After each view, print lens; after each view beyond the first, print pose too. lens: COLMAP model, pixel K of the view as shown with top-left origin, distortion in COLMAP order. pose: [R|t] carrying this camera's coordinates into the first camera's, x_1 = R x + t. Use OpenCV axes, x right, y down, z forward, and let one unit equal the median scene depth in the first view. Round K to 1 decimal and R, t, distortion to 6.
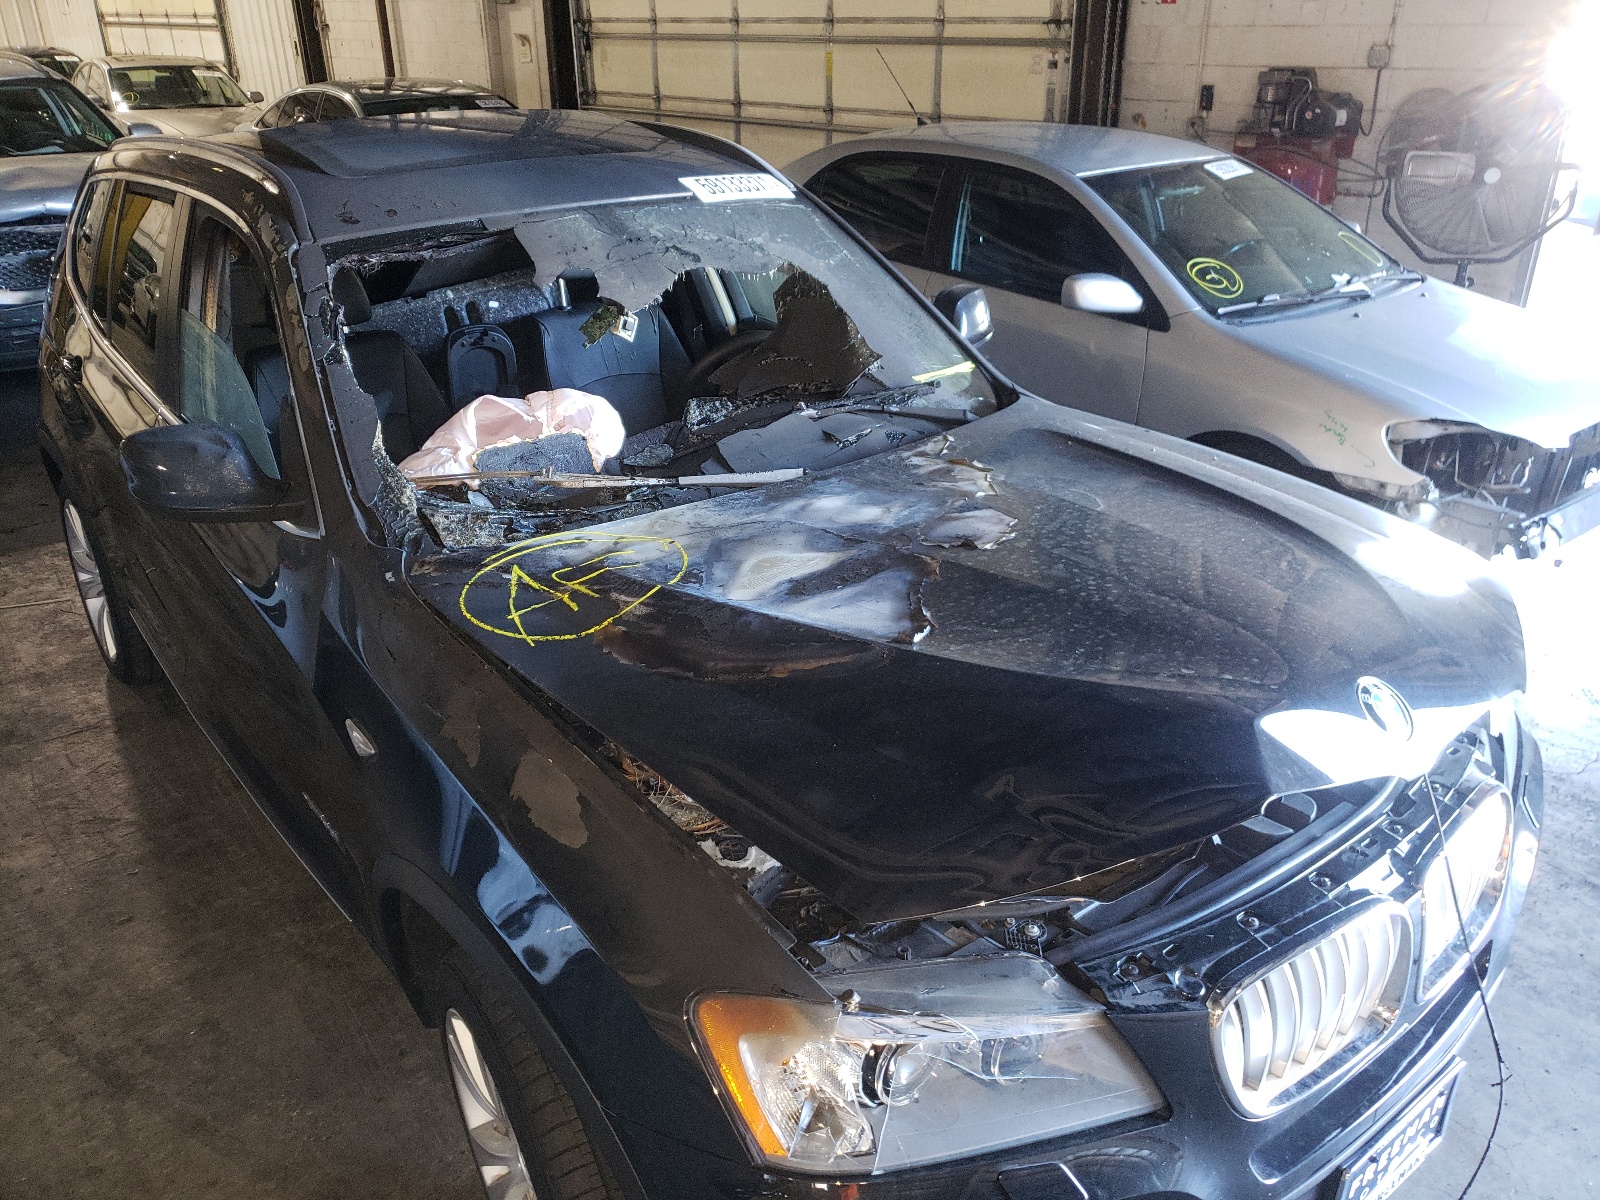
lens RADIAL K [[1258.5, 0, 814.1], [0, 1258.5, 602.0], [0, 0, 1]] dist [0.035533, 0.010651]
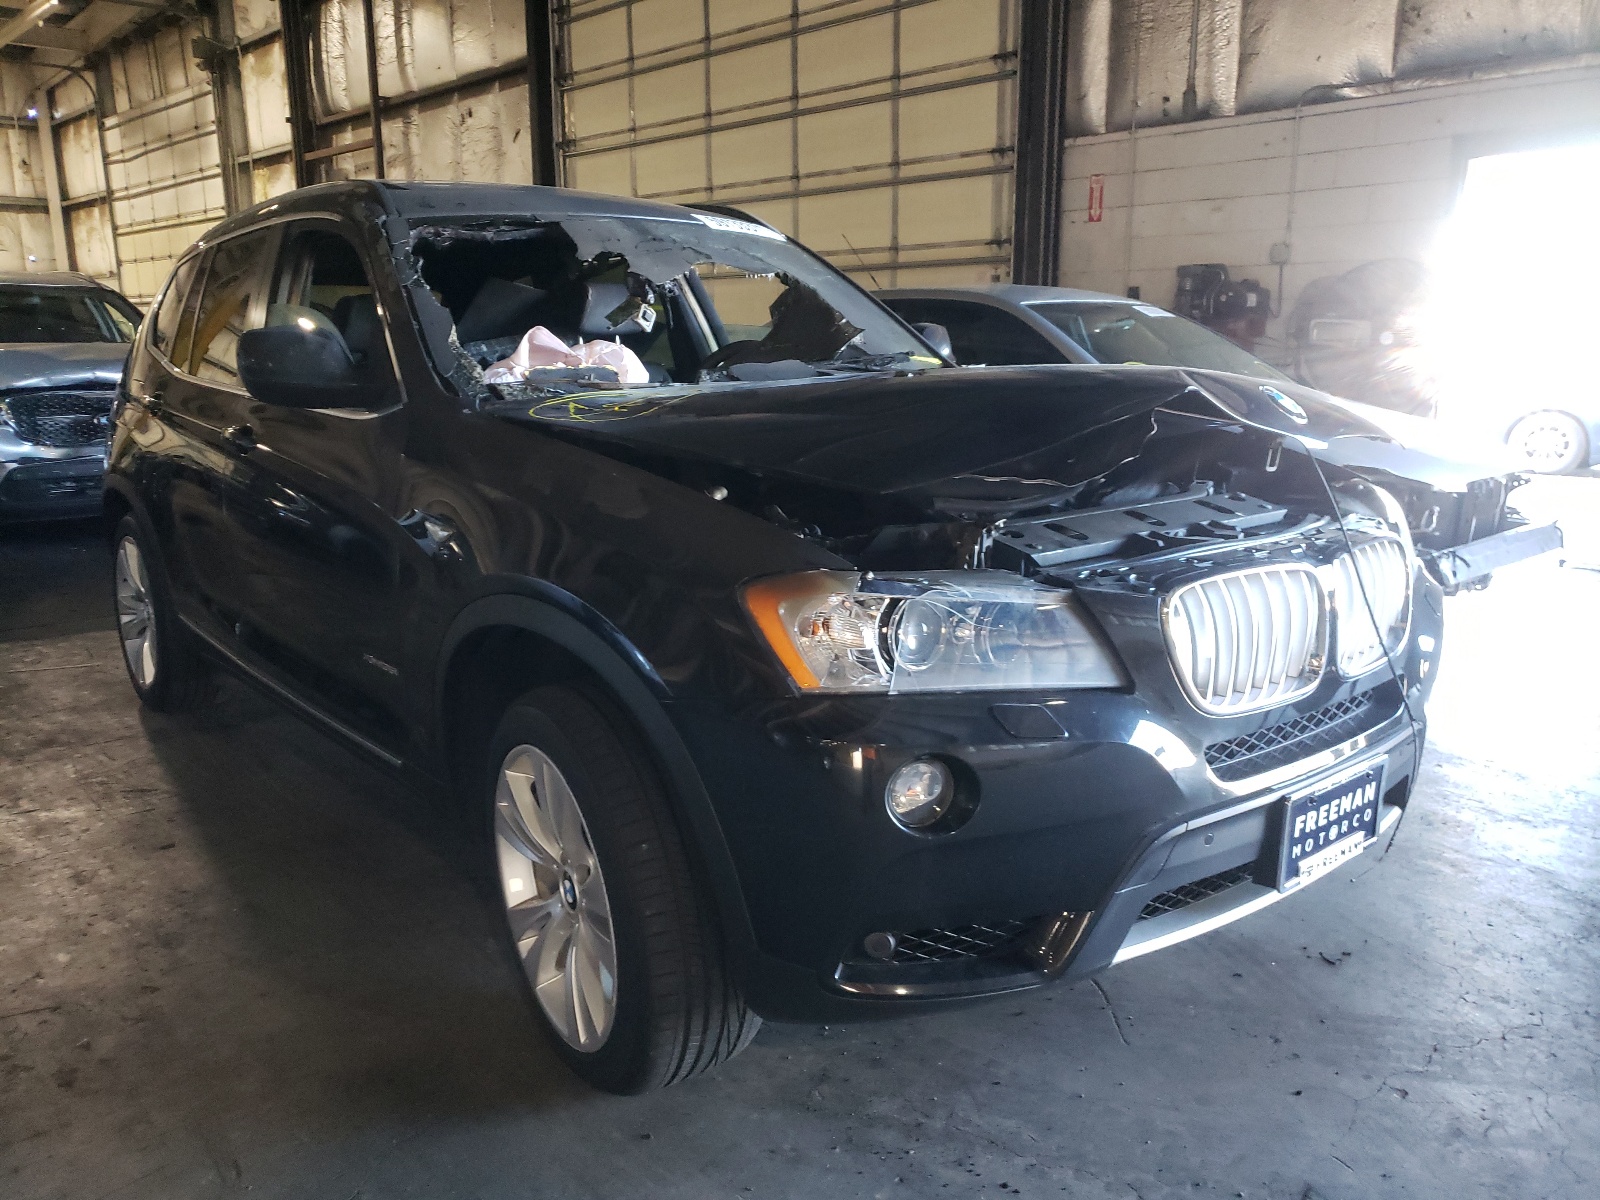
lens RADIAL K [[1247.0, 0, 786.0], [0, 1247.0, 600.0], [0, 0, 1]] dist [0.040607, -0.001827]
pose [[0.999952, -0.000766, 0.009805, -0.022018], [0.002783, 0.978251, -0.207408, 0.201272], [-0.009433, 0.207426, 0.978205, -0.064216]]
